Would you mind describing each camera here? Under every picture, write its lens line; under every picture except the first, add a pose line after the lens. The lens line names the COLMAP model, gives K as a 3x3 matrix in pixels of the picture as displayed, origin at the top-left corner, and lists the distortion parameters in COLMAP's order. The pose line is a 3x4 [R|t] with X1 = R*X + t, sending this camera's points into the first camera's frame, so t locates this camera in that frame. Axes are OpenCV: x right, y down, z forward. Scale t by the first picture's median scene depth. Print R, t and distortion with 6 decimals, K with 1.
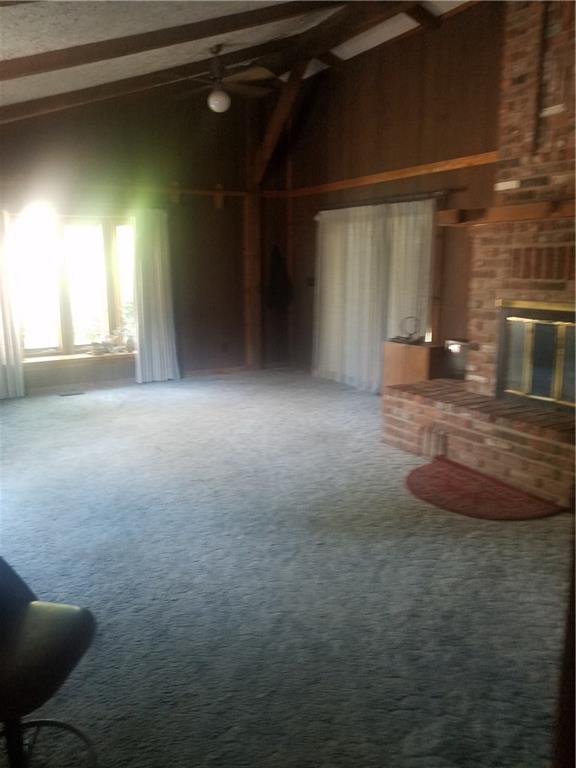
lens RADIAL K [[584.1, 0, 281.1], [0, 584.1, 386.8], [0, 0, 1]] dist [0.016518, 0.000420]
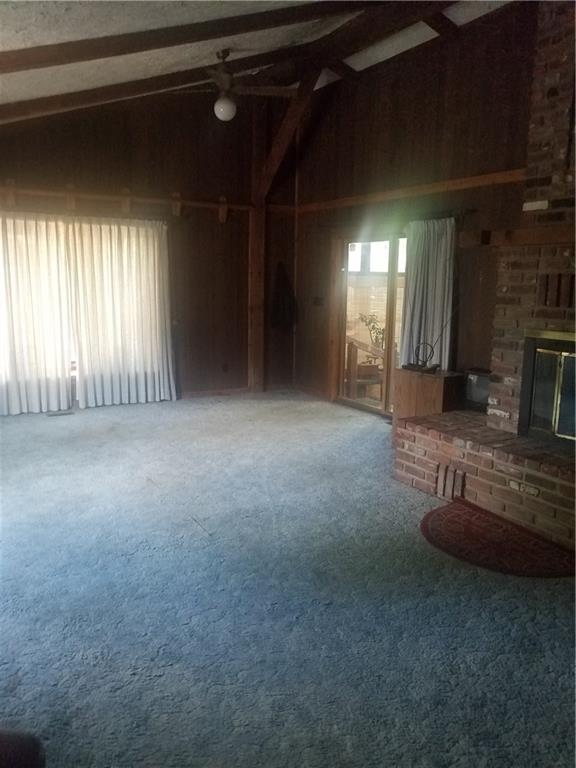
lens RADIAL K [[584.1, 0, 291.4], [0, 584.1, 387.0], [0, 0, 1]] dist [0.016518, 0.000420]
pose [[0.999623, 0.021329, 0.017298, -0.008229], [-0.020910, 0.999492, -0.024072, -0.028470], [-0.017803, 0.023701, 0.999561, 0.092779]]
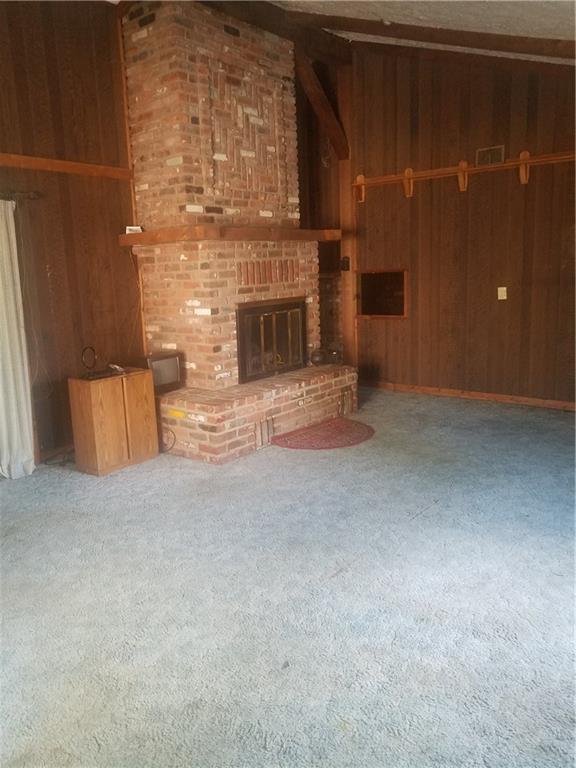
lens RADIAL K [[584.1, 0, 282.4], [0, 584.1, 380.0], [0, 0, 1]] dist [0.016518, 0.000420]
pose [[-0.321210, -0.163174, 0.932844, -0.831174], [0.236932, 0.939869, 0.245986, -0.281174], [-0.916890, 0.300034, -0.263234, 1.305035]]
